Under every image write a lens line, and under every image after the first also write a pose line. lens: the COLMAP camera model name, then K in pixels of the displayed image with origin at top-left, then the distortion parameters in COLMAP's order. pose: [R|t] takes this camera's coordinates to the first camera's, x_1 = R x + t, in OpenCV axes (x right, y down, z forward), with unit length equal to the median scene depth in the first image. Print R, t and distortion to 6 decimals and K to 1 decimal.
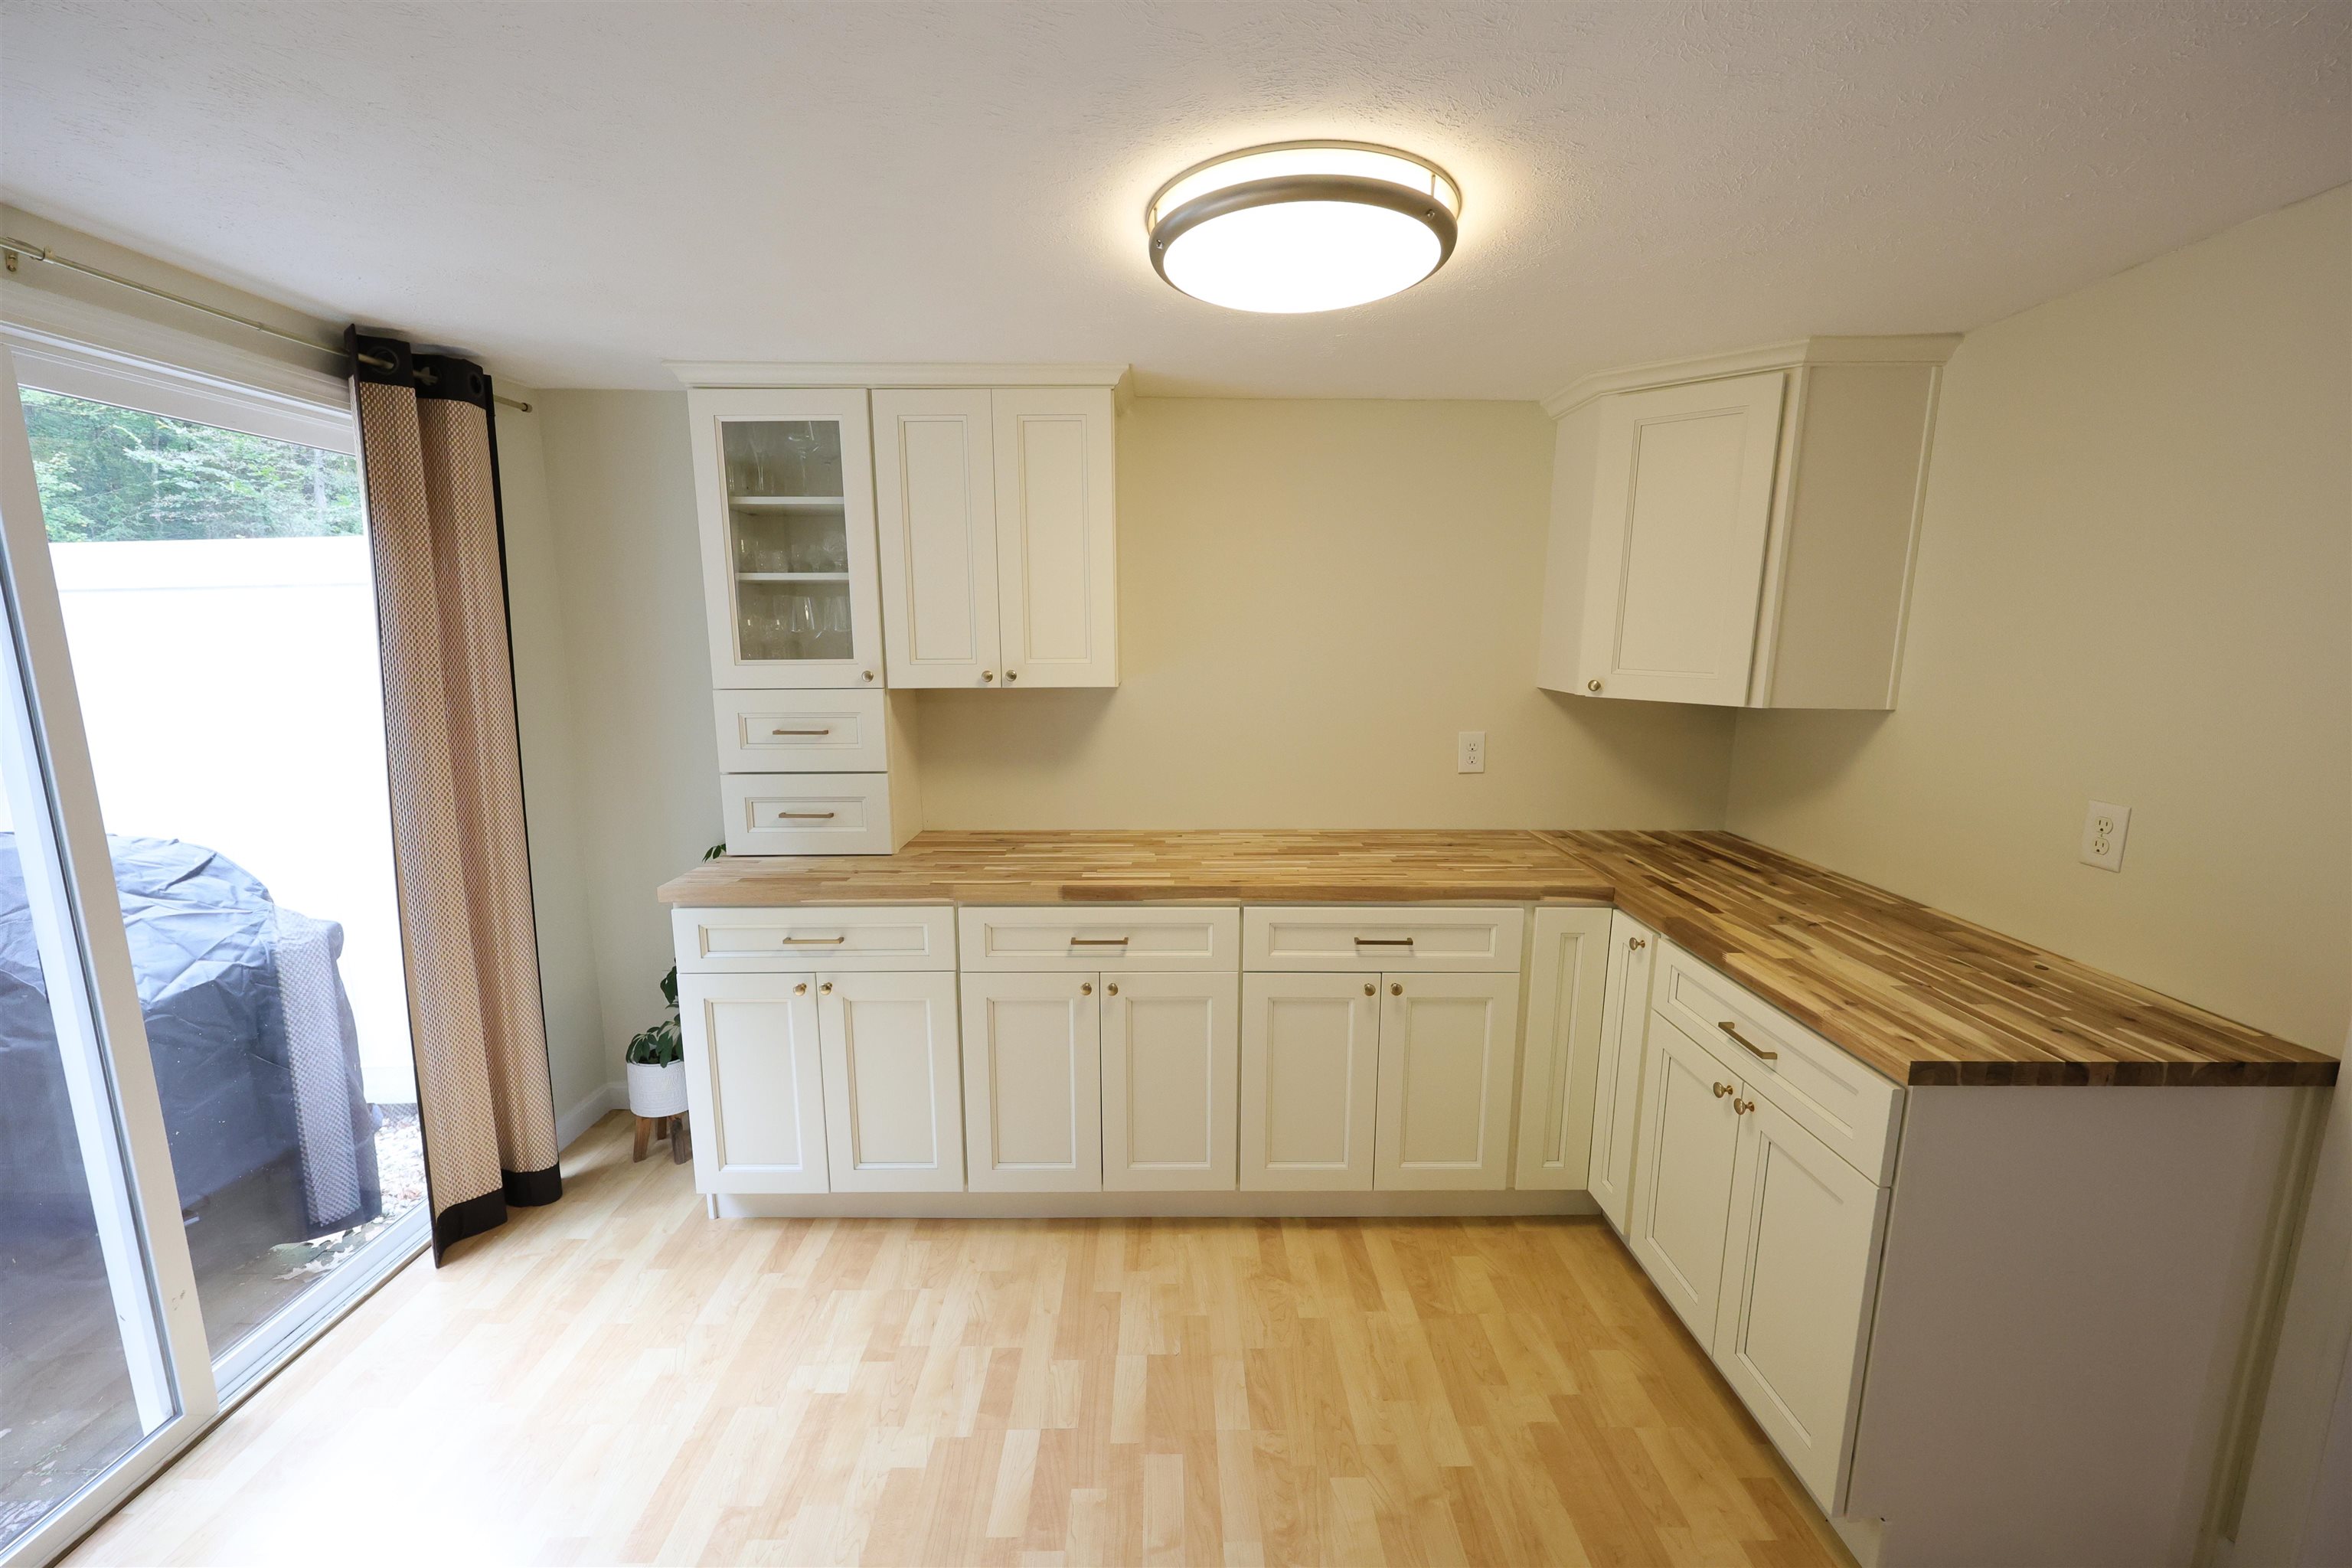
lens RADIAL K [[942.2, 0, 1170.5], [0, 942.2, 779.3], [0, 0, 1]] dist [0.003287, -0.000108]
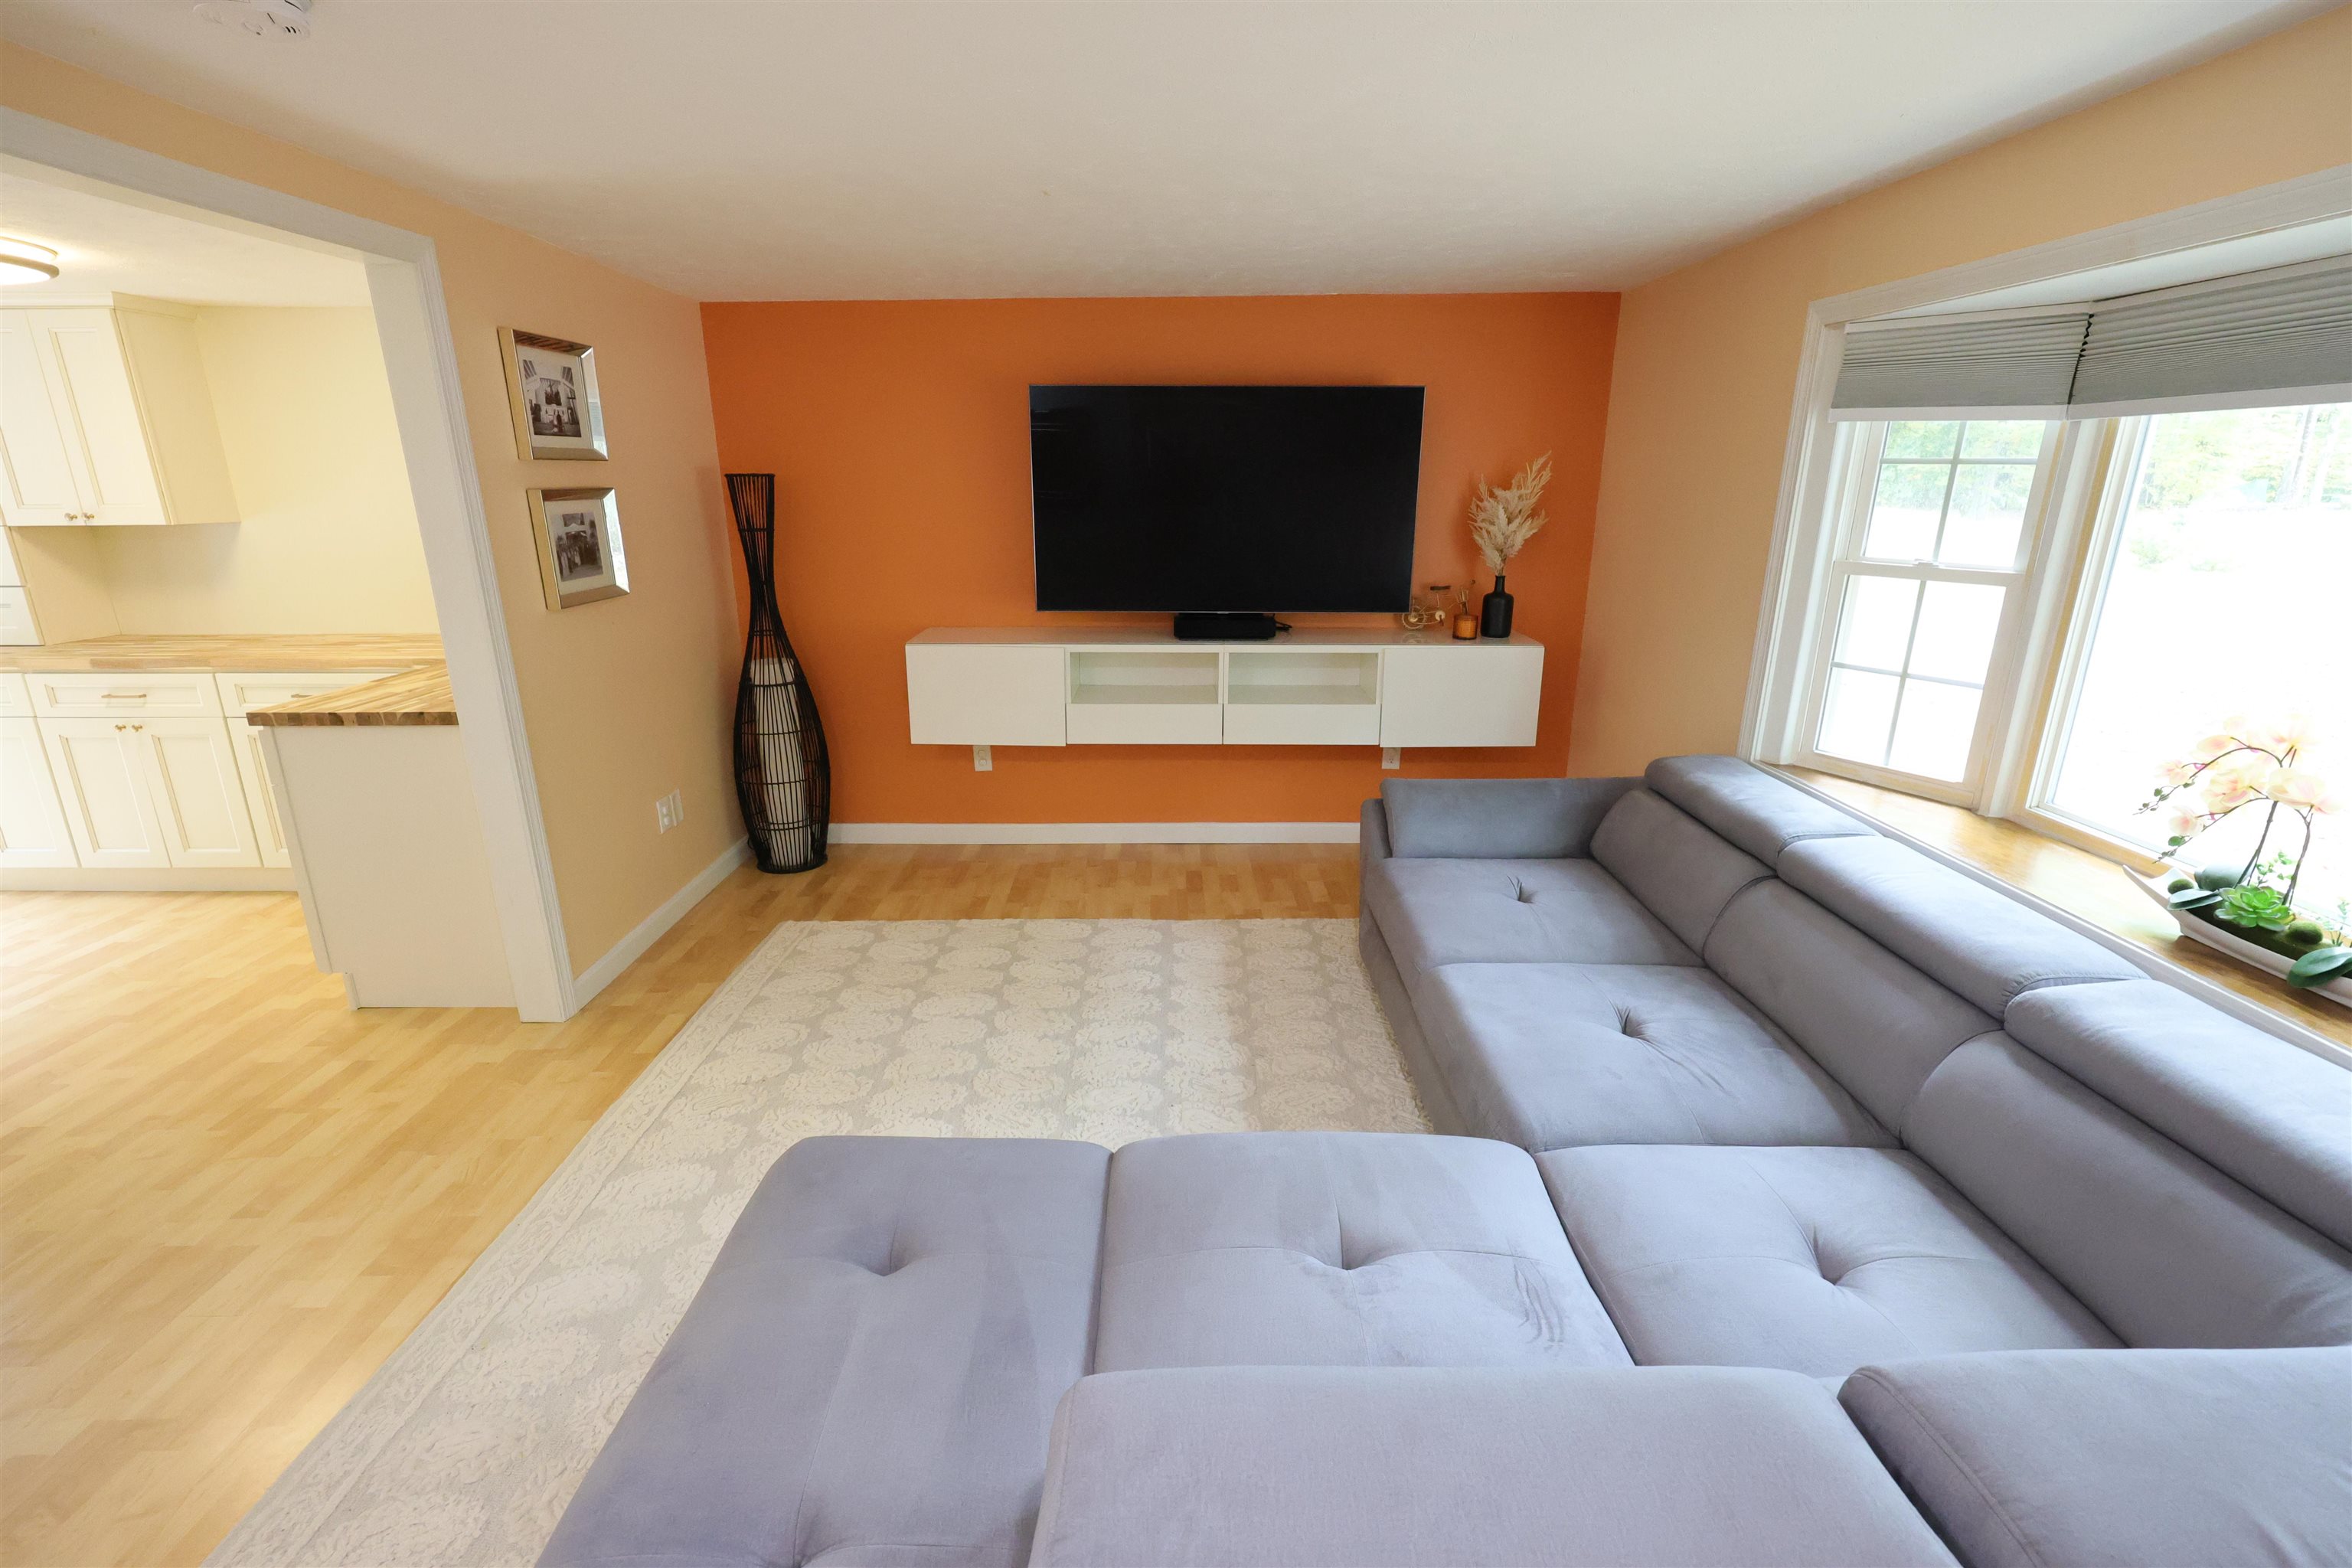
lens RADIAL K [[1063.6, 0, 1177.6], [0, 1063.6, 787.0], [0, 0, 1]] dist [-0.002082, 0.000082]
pose [[0.999990, 0.000260, -0.004512, 1.600722], [0.000265, 0.993257, 0.115936, 0.119708], [0.004512, -0.115936, 0.993246, -0.681524]]
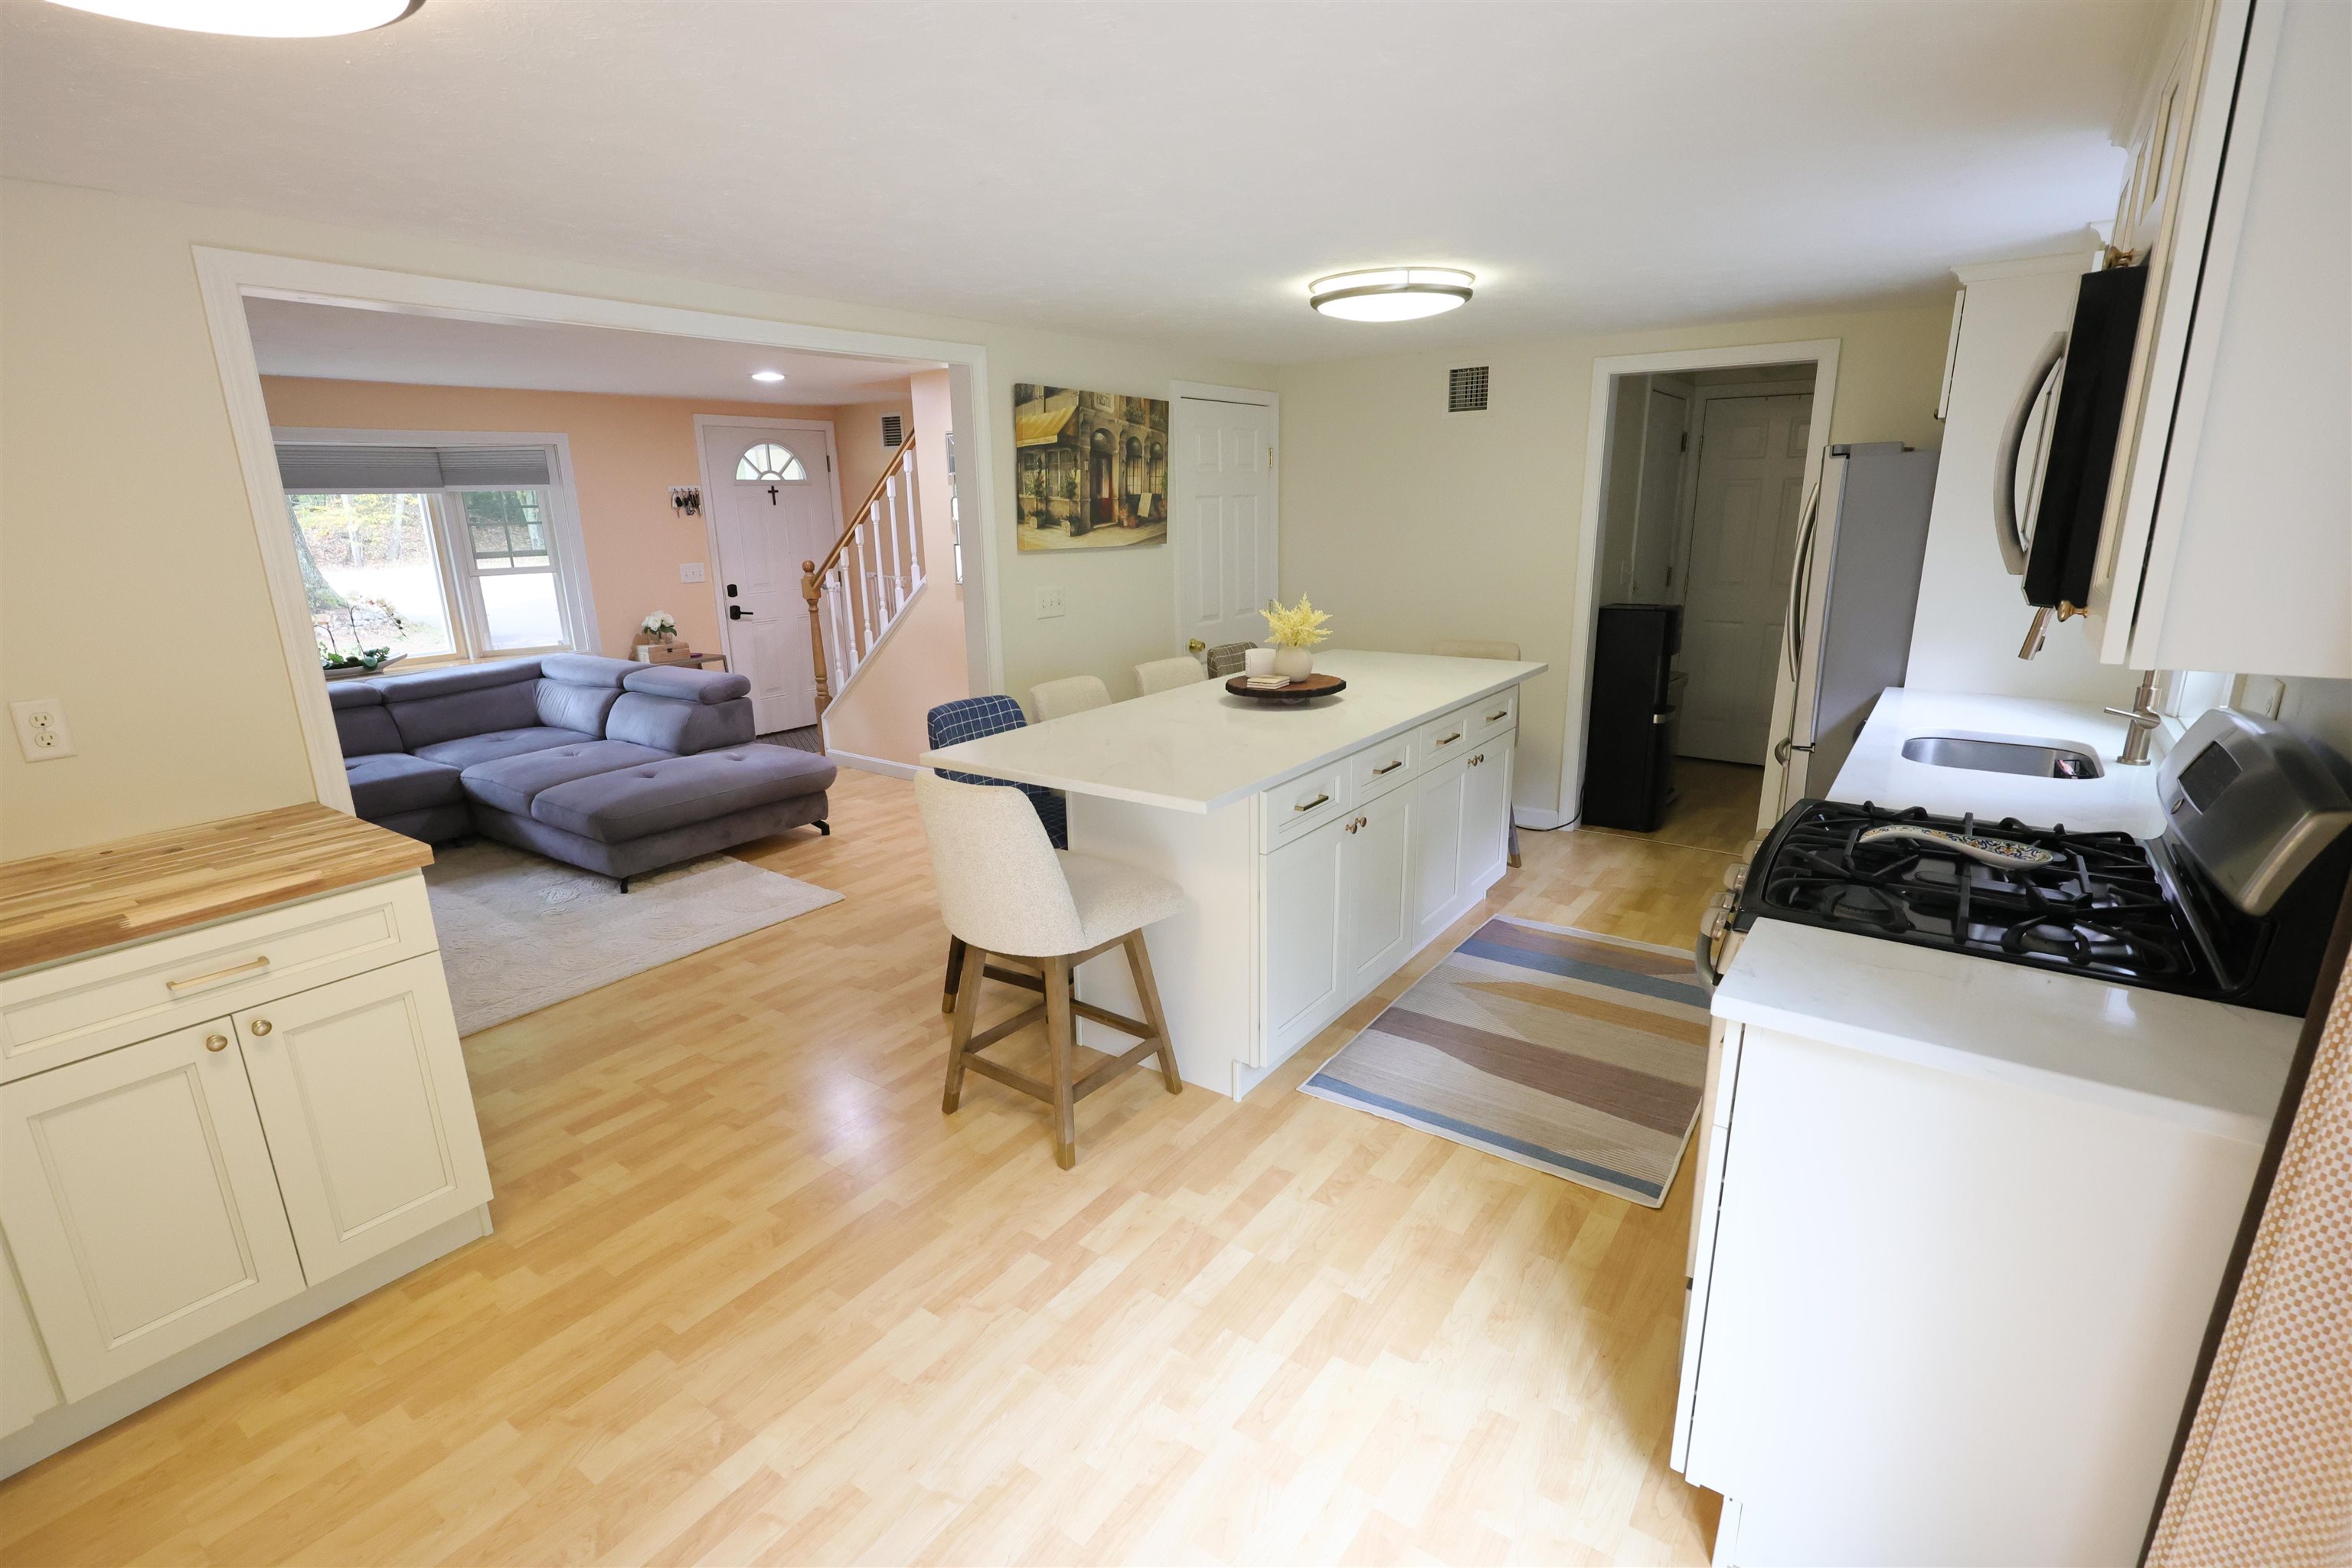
lens RADIAL K [[1098.0, 0, 1173.3], [0, 1098.0, 789.0], [0, 0, 1]] dist [0.002628, -0.000328]
pose [[-0.804619, -0.140608, 0.576904, -0.599391], [0.120810, 0.912474, 0.390891, -0.162695], [-0.581372, 0.384214, -0.717207, 0.893445]]
